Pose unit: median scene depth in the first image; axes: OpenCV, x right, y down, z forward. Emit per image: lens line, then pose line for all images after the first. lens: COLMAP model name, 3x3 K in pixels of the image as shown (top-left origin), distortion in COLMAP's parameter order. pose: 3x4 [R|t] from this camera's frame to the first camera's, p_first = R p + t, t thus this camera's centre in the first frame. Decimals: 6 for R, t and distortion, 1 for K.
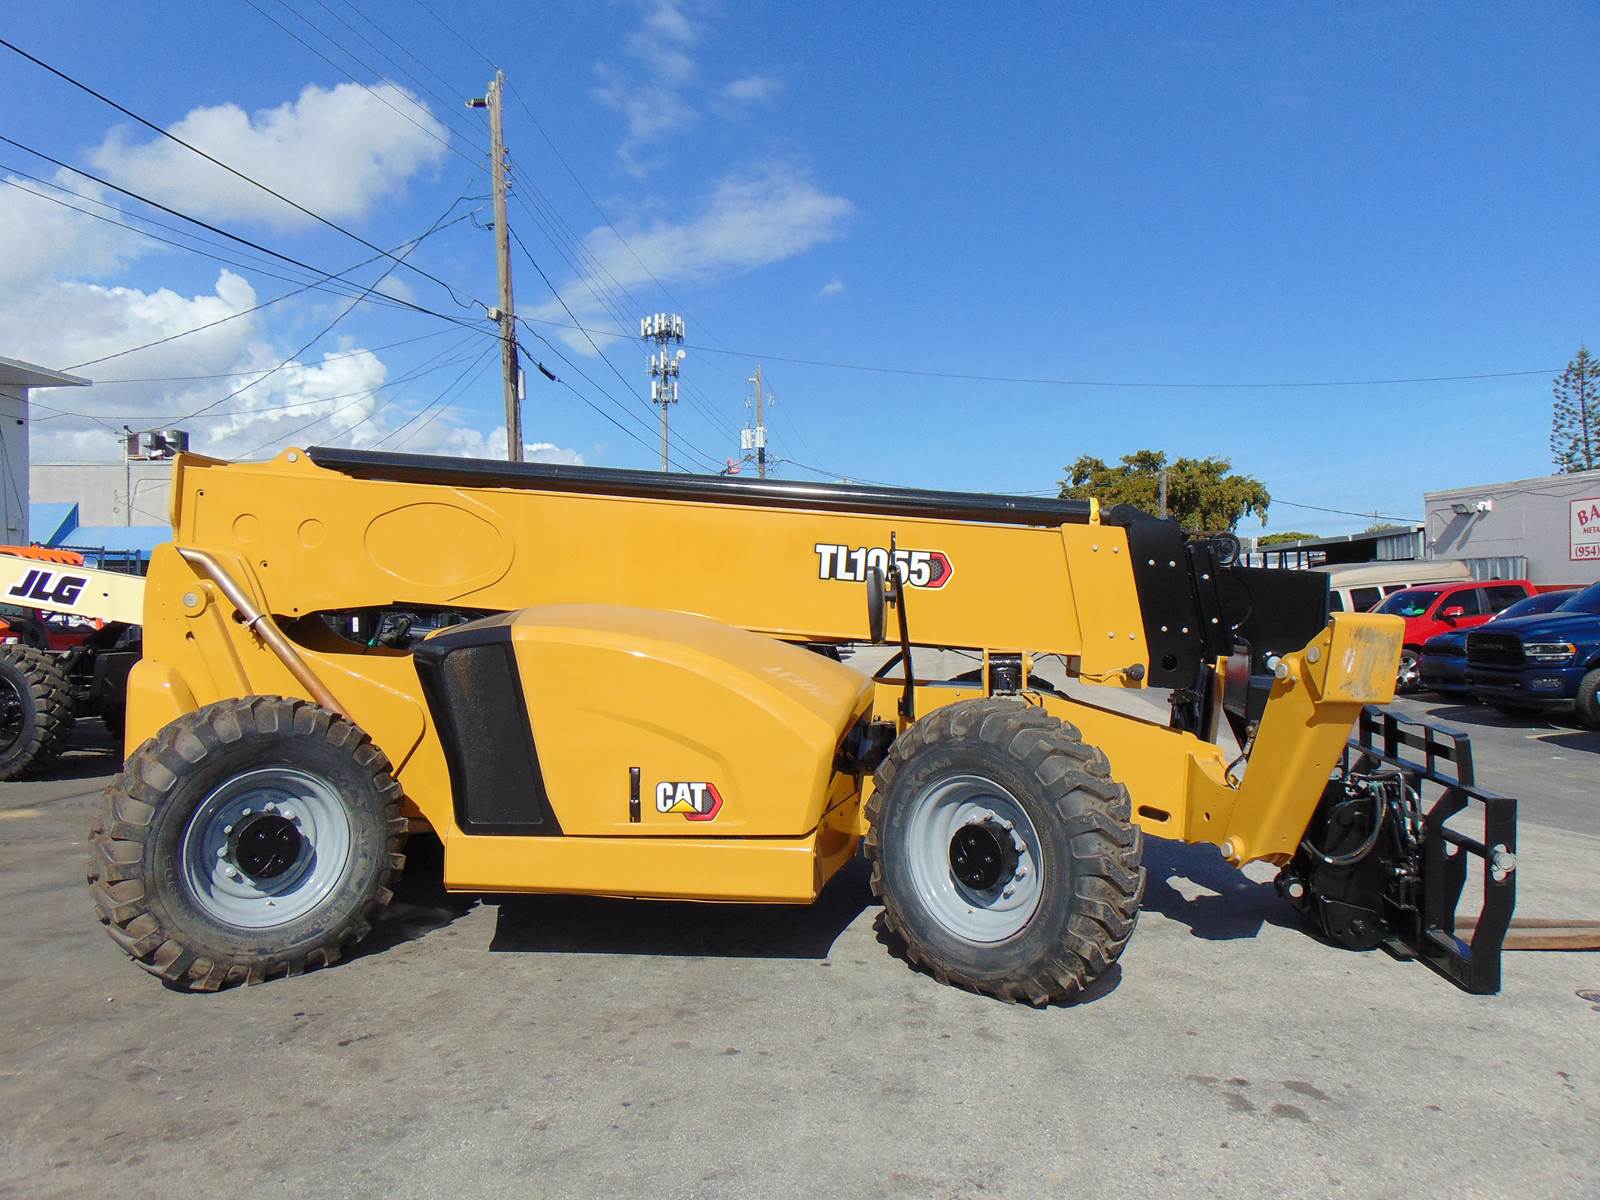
lens RADIAL K [[1196.6, 0, 803.7], [0, 1196.6, 606.0], [0, 0, 1]] dist [-0.025930, 0.062557]
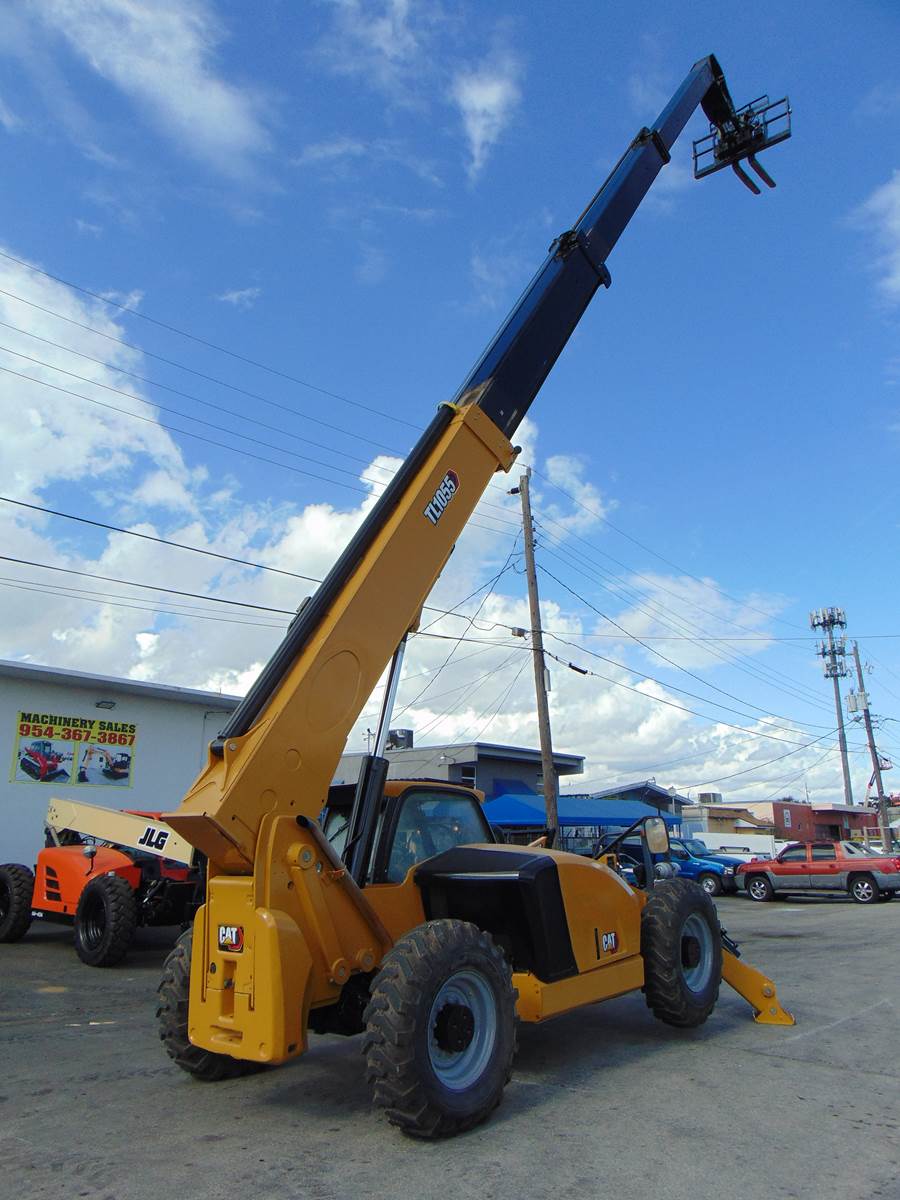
lens RADIAL K [[899.3, 0, 445.3], [0, 899.3, 597.0], [0, 0, 1]] dist [-0.025055, 0.068017]
pose [[0.843677, -0.138694, -0.518626, 0.750498], [-0.005142, 0.963920, -0.266142, -0.020100], [0.536826, 0.227205, 0.812524, 0.342843]]
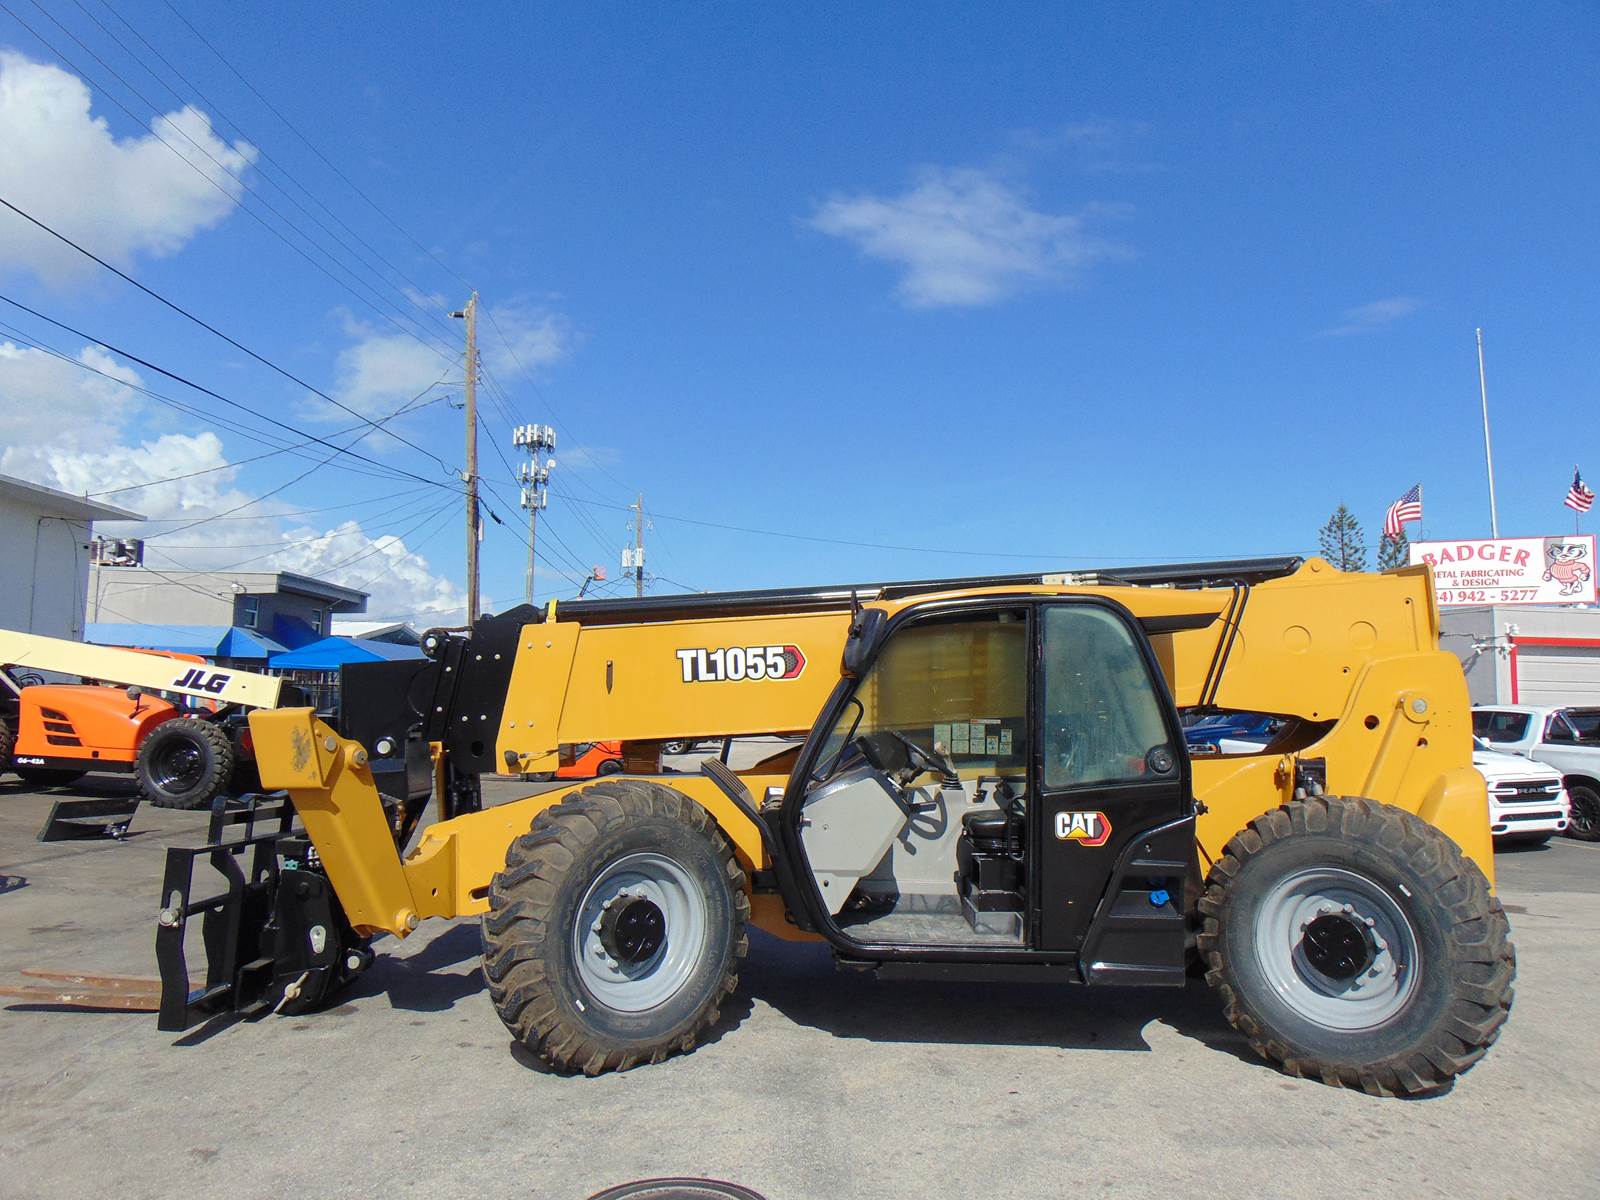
lens RADIAL K [[1204.2, 0, 805.3], [0, 1204.2, 607.9], [0, 0, 1]] dist [-0.032407, 0.072636]
pose [[0.991677, 0.035759, 0.123684, -0.169439], [-0.025097, 0.995917, -0.086712, 0.008928], [-0.126279, 0.082886, 0.988526, -1.167685]]
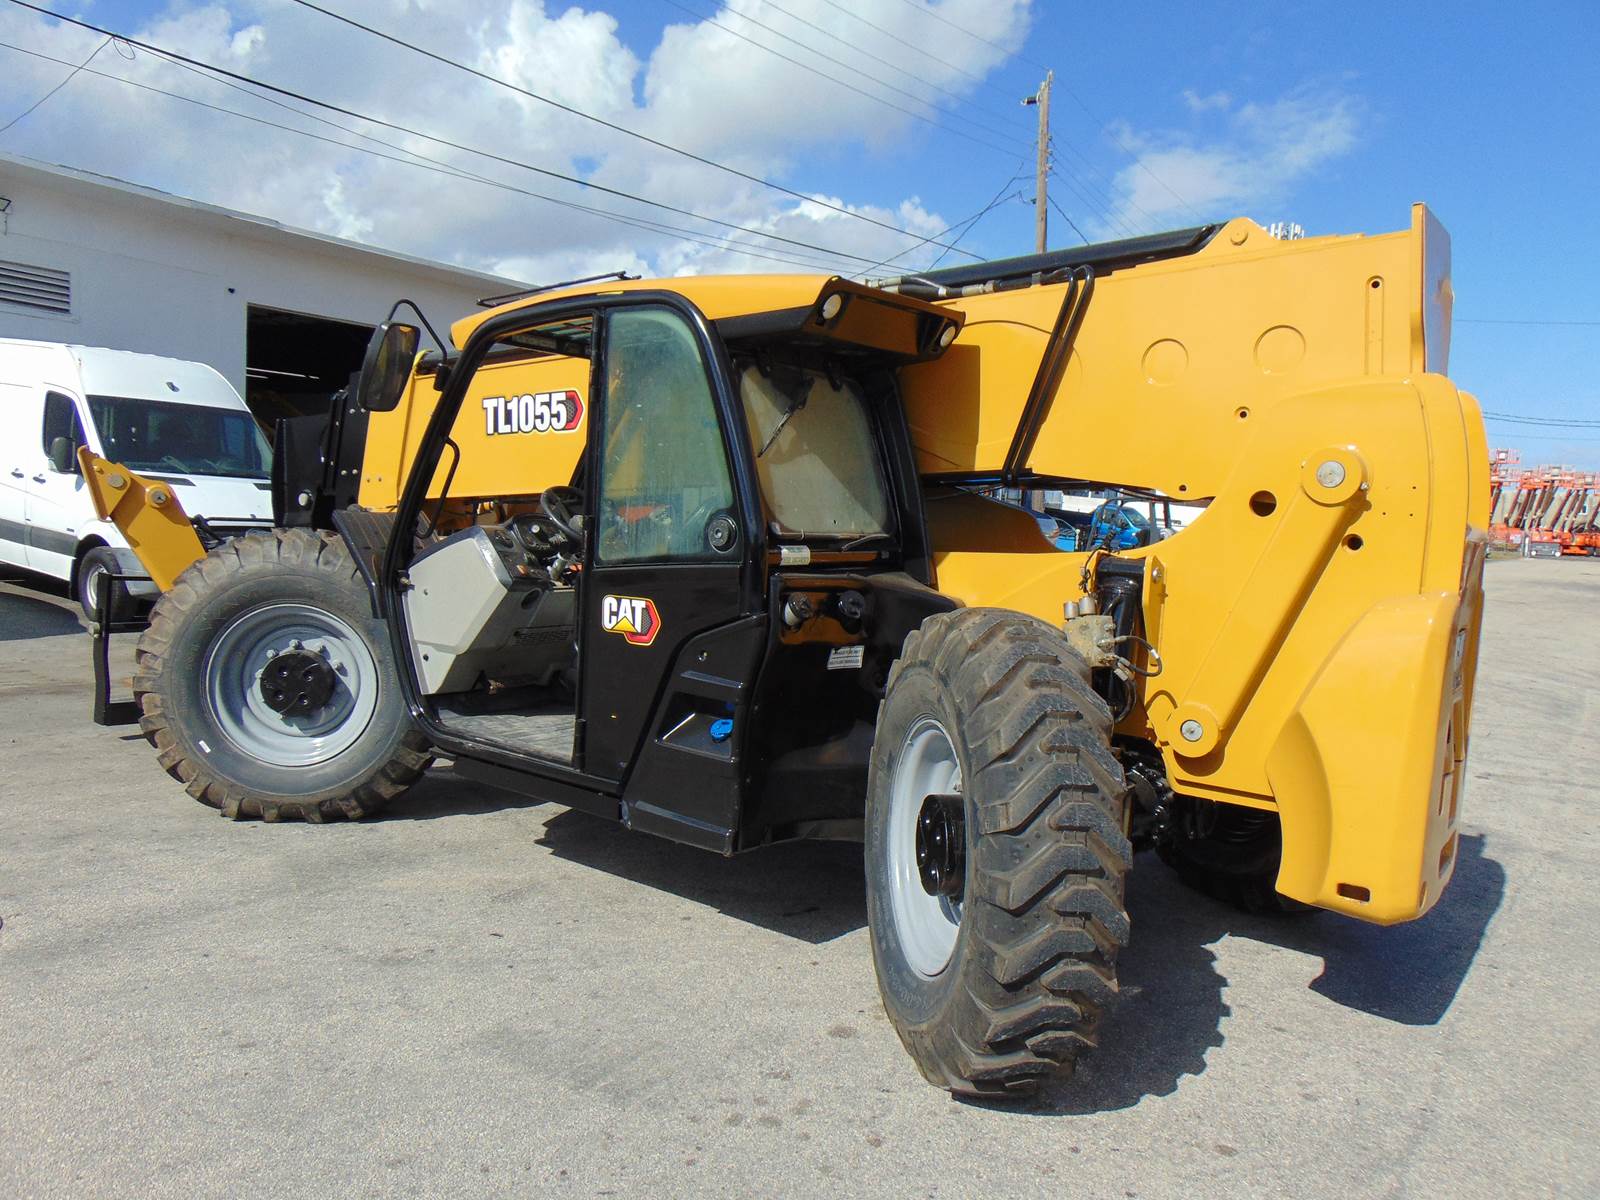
lens RADIAL K [[1204.2, 0, 805.3], [0, 1204.2, 607.9], [0, 0, 1]] dist [-0.032407, 0.072636]
pose [[0.878780, 0.102114, -0.466174, 0.559184], [-0.068735, 0.993737, 0.088104, 0.020118], [0.472251, -0.045381, 0.880295, -0.812633]]
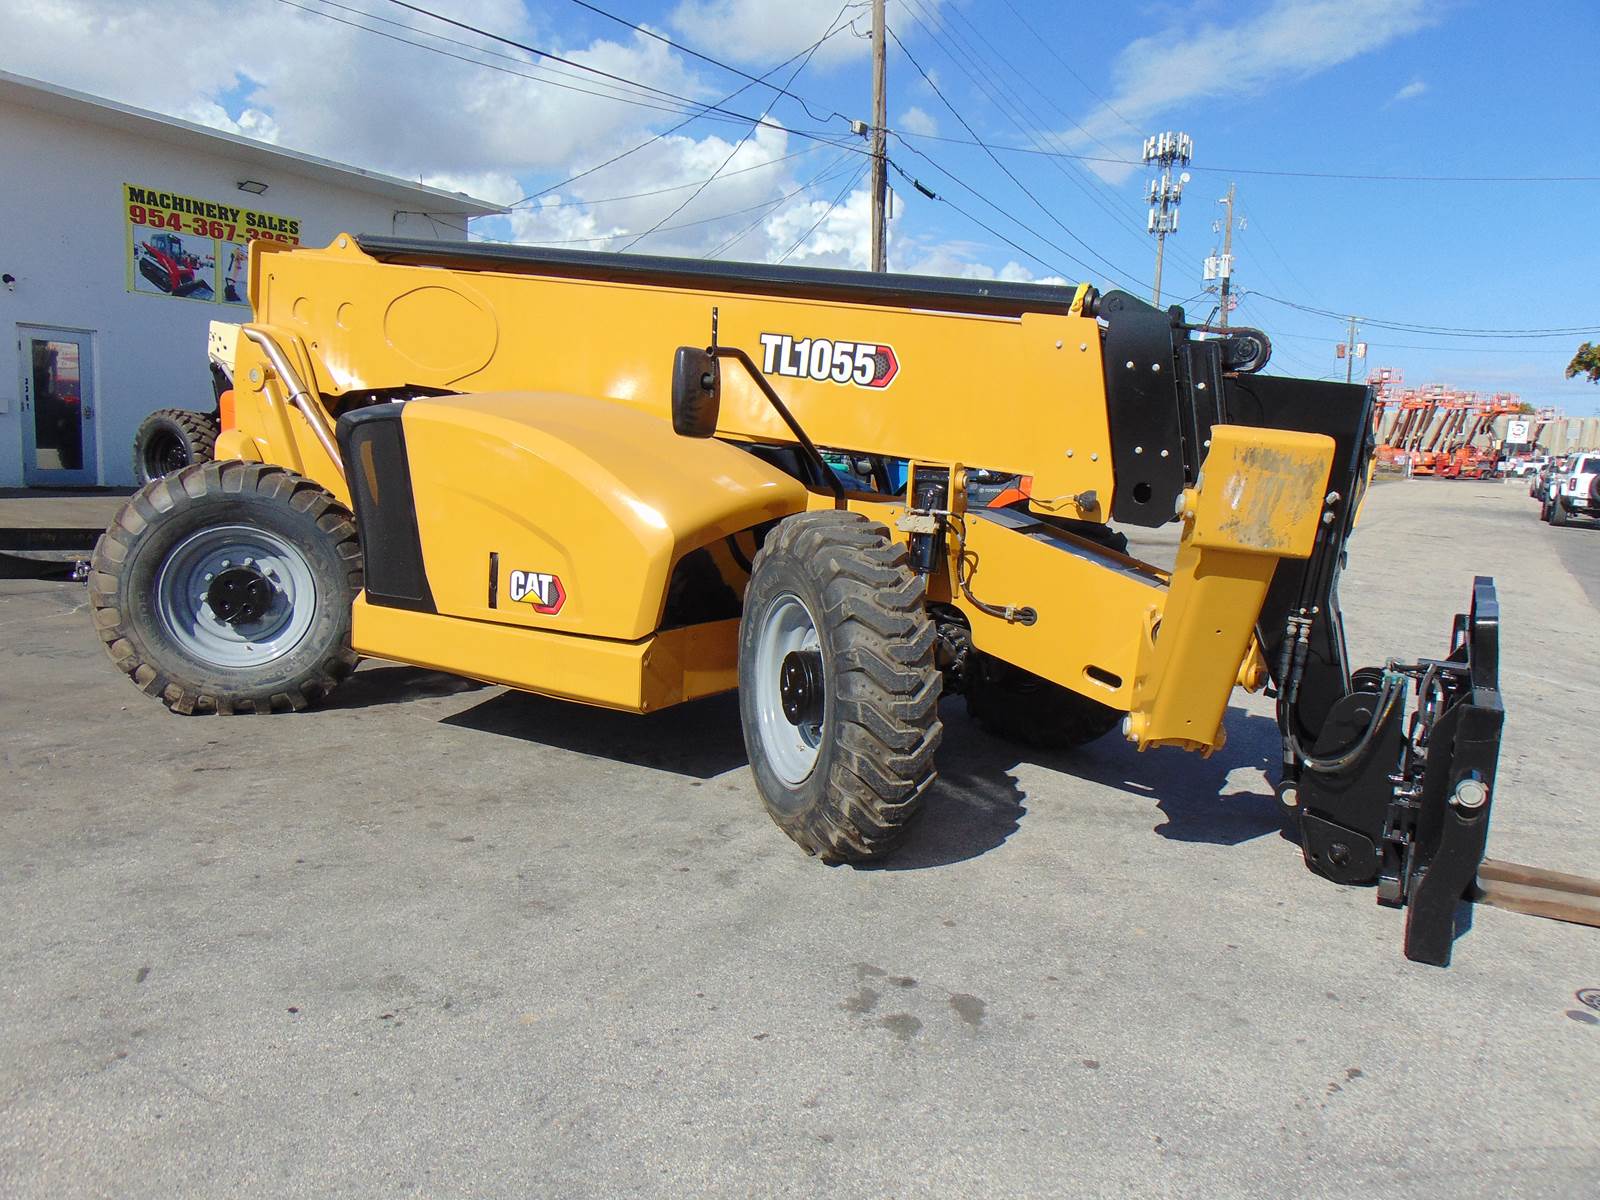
lens RADIAL K [[1196.6, 0, 803.7], [0, 1196.6, 606.0], [0, 0, 1]] dist [-0.025930, 0.062557]
pose [[0.915850, 0.106946, -0.387016, 0.410311], [-0.055338, 0.988297, 0.142148, 0.021033], [0.397689, -0.108769, 0.911050, 0.174855]]
